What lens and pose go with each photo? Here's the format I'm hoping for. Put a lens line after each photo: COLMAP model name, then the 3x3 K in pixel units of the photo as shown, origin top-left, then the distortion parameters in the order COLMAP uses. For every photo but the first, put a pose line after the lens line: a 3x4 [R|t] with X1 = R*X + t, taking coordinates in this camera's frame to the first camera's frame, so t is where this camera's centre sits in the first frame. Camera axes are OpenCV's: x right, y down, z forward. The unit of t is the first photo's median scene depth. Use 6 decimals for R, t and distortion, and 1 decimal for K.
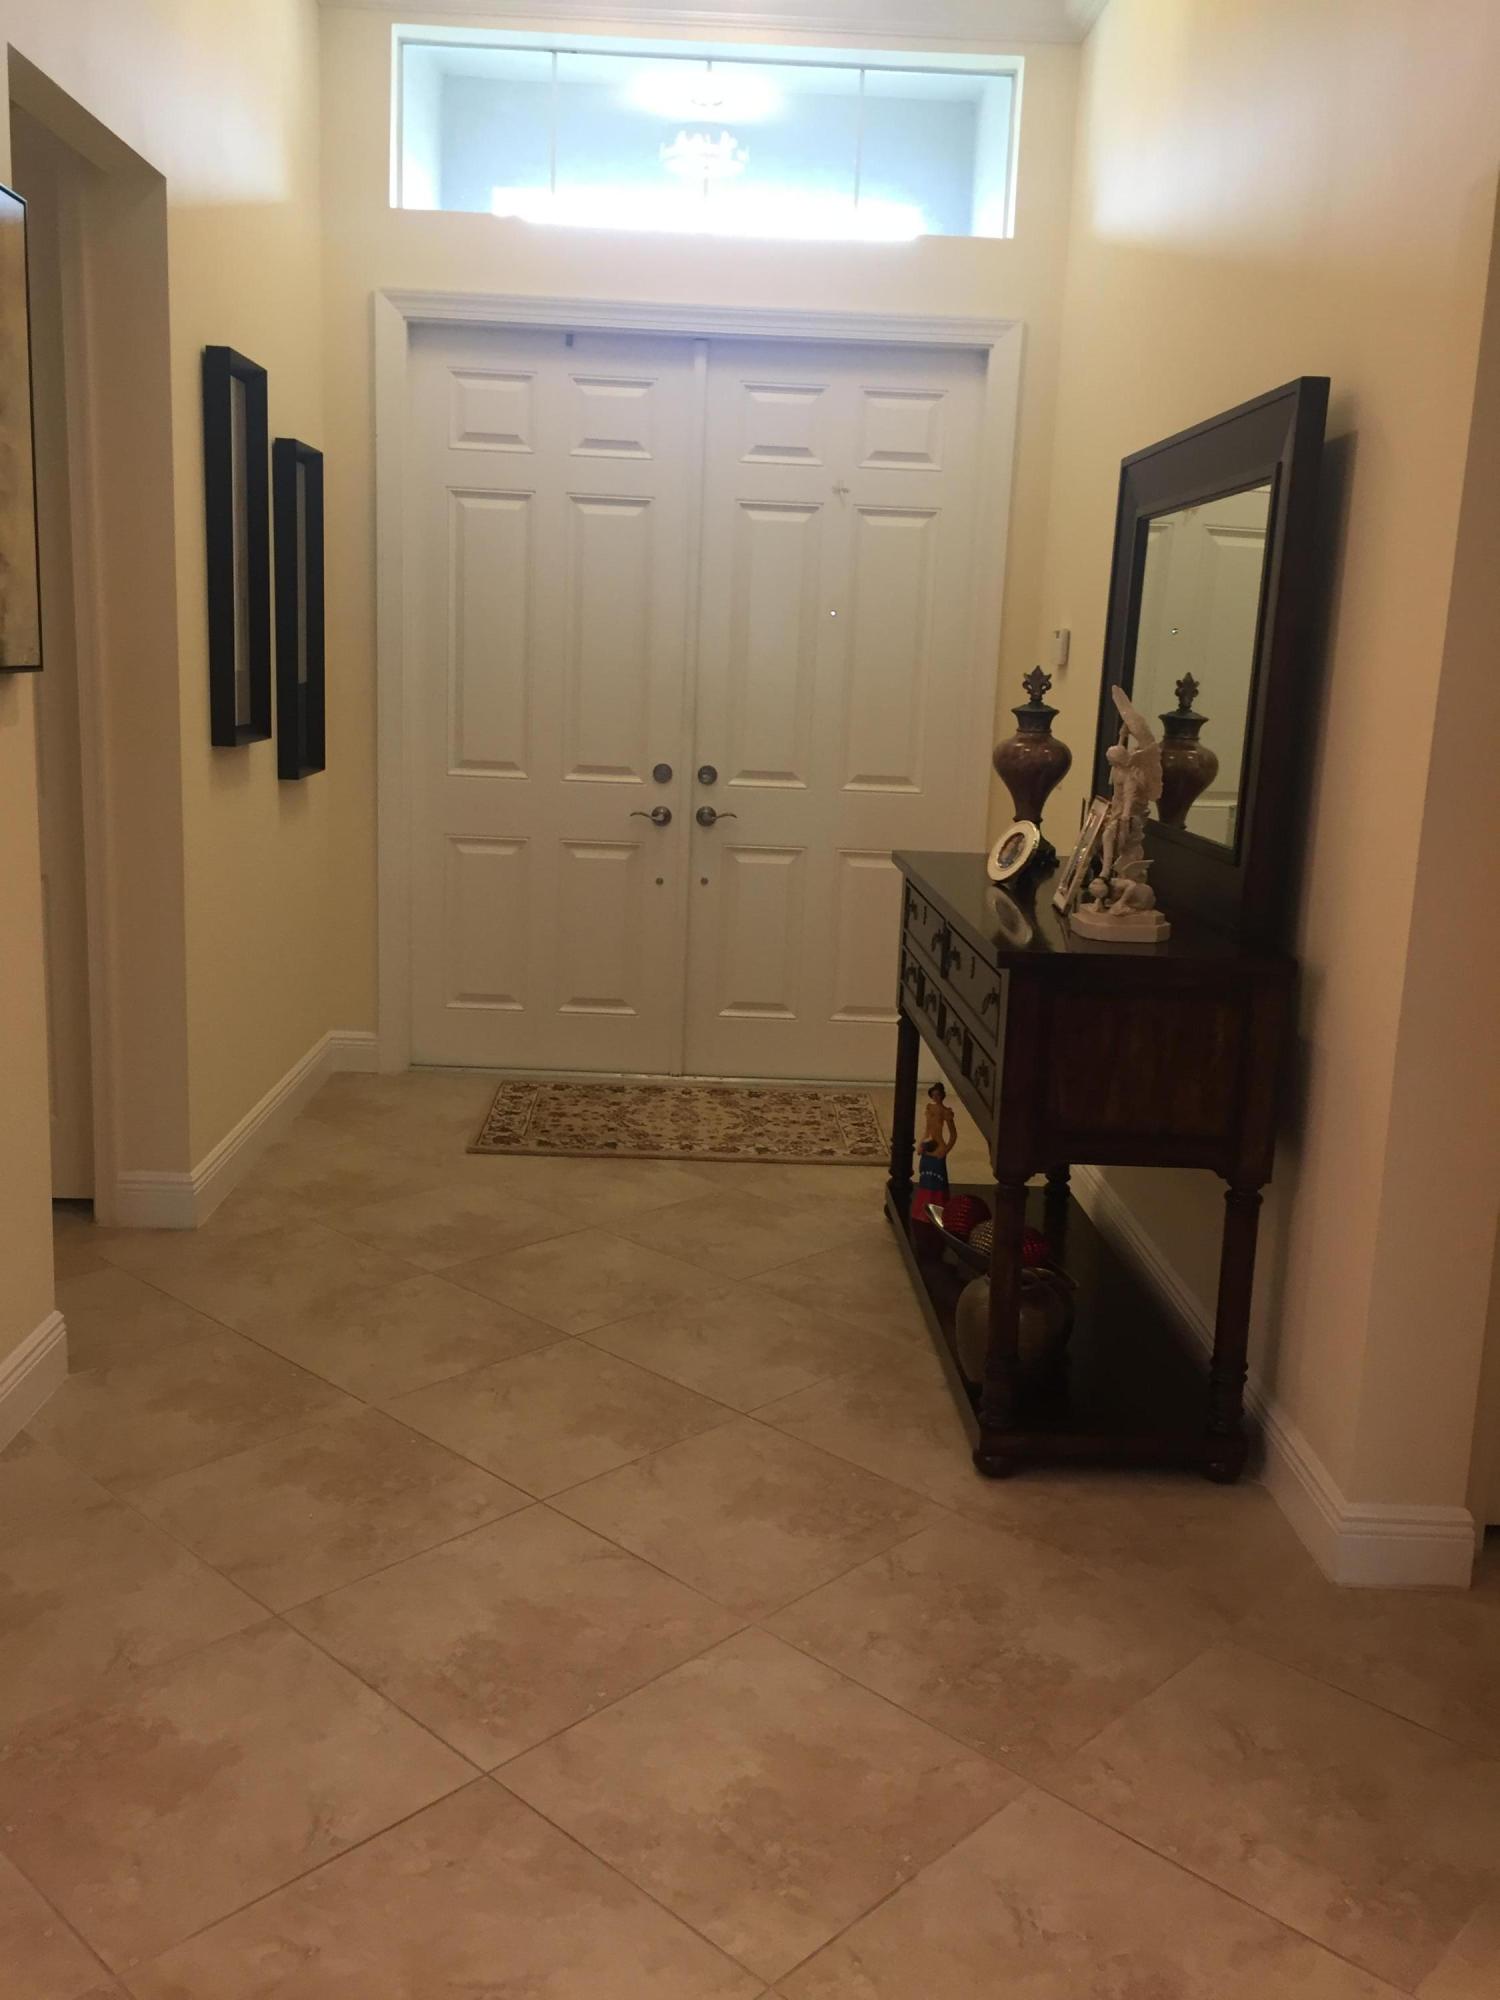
lens RADIAL K [[1712.1, 0, 751.7], [0, 1712.1, 956.2], [0, 0, 1]] dist [0.083858, -0.110026]
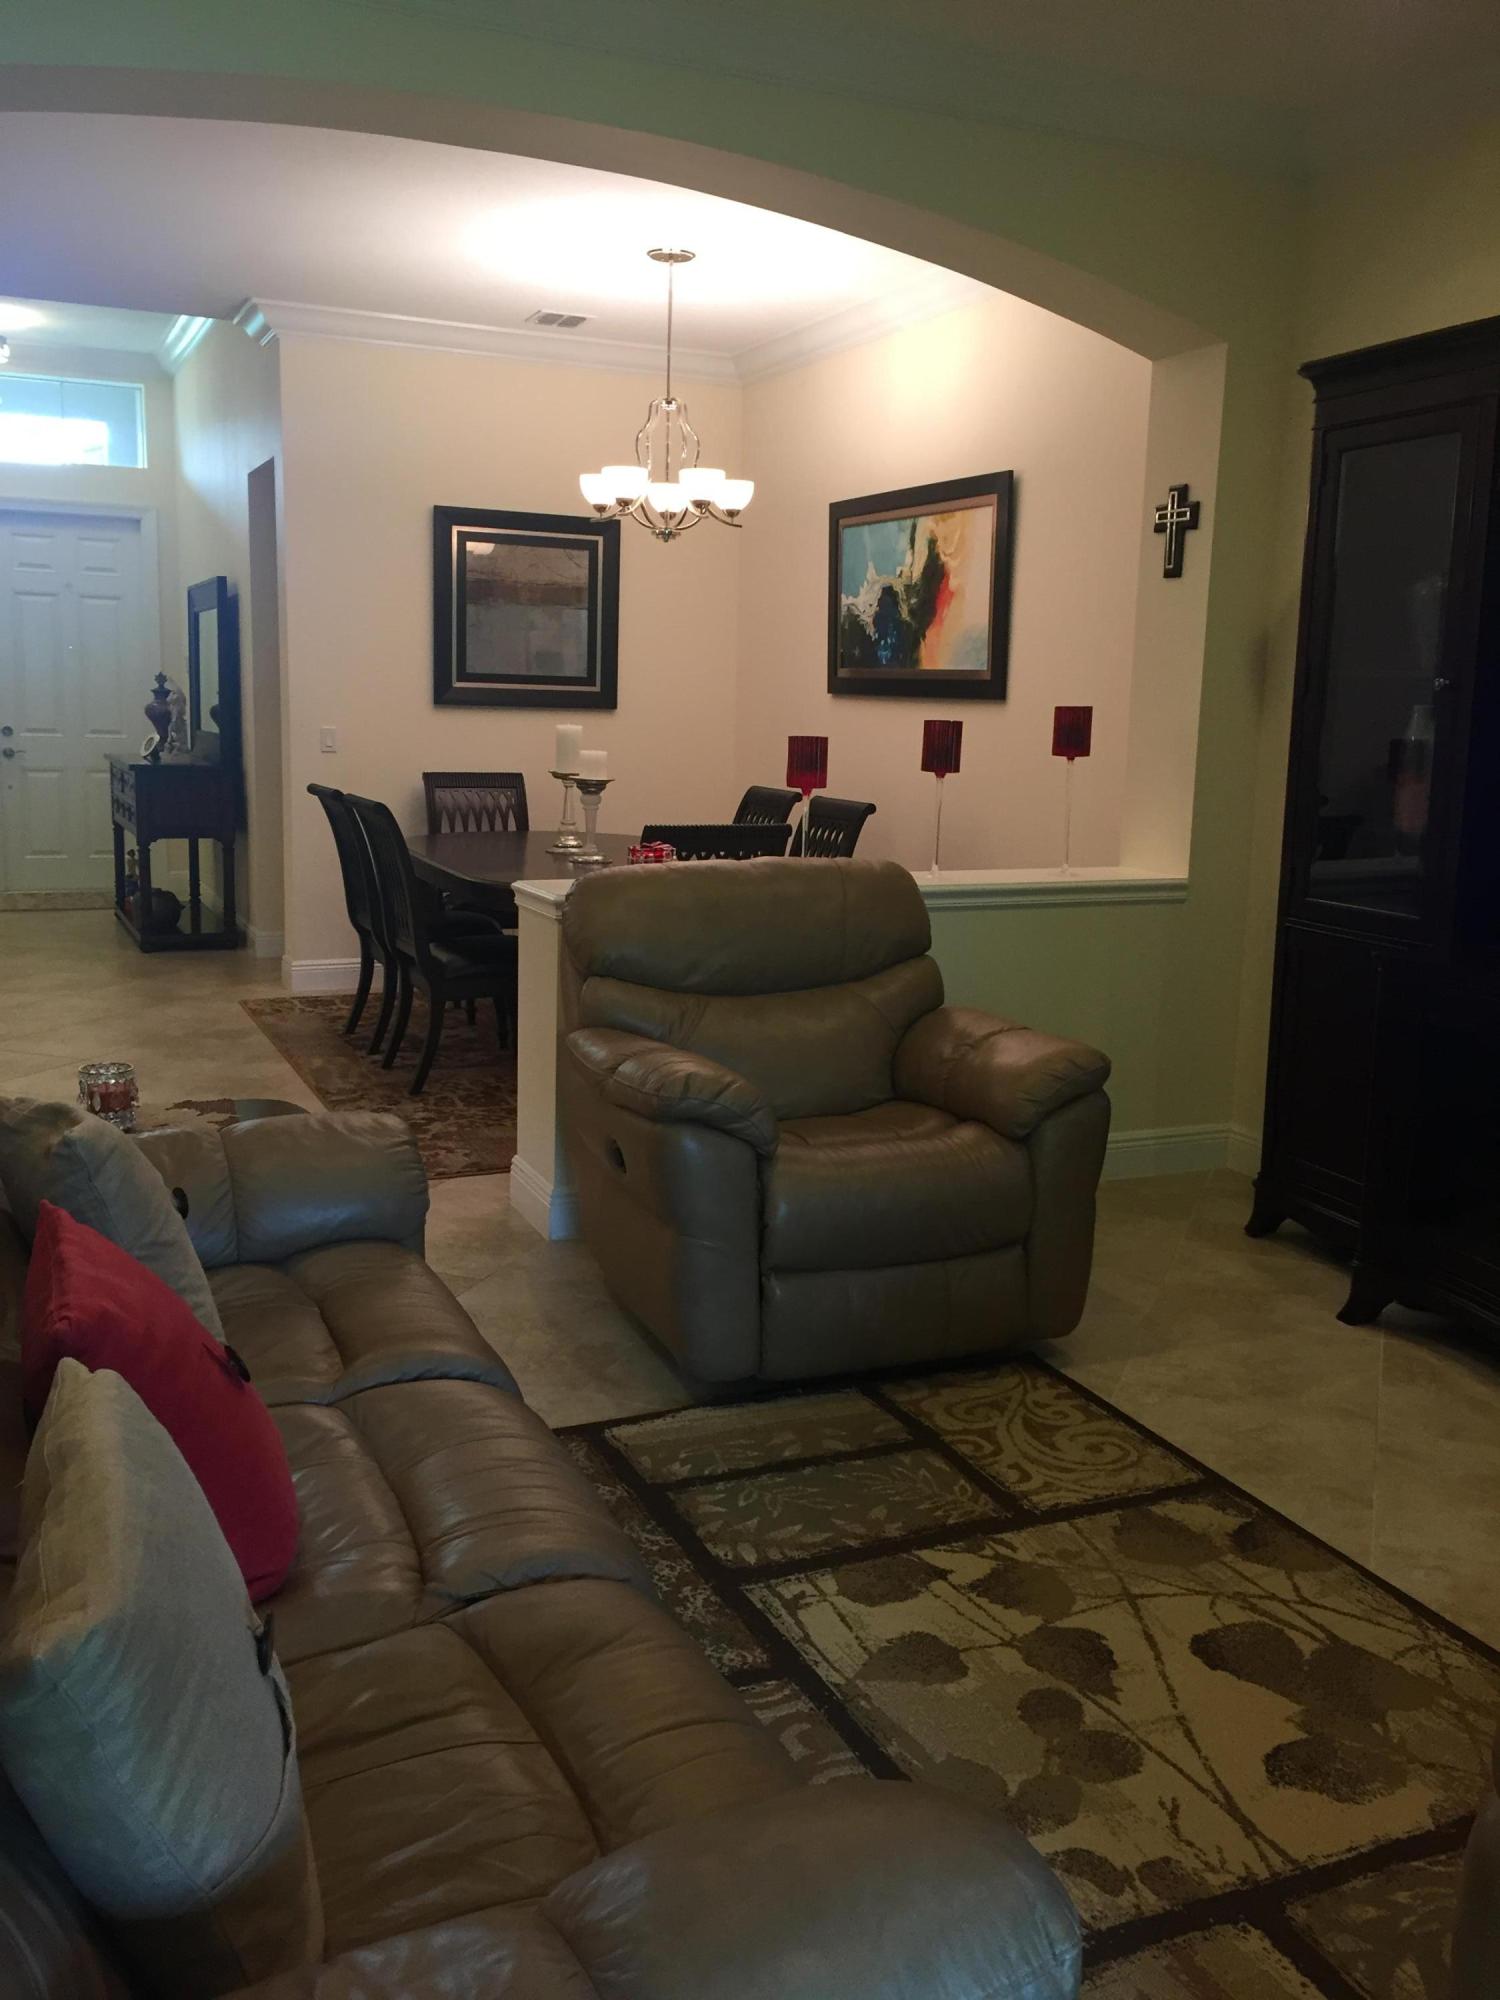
lens RADIAL K [[1712.1, 0, 751.7], [0, 1712.1, 956.2], [0, 0, 1]] dist [0.083858, -0.110026]
pose [[0.922246, -0.074921, 0.379275, -0.012974], [0.078163, 0.996917, 0.006869, 0.211395], [-0.378620, 0.023310, 0.925259, -1.180448]]
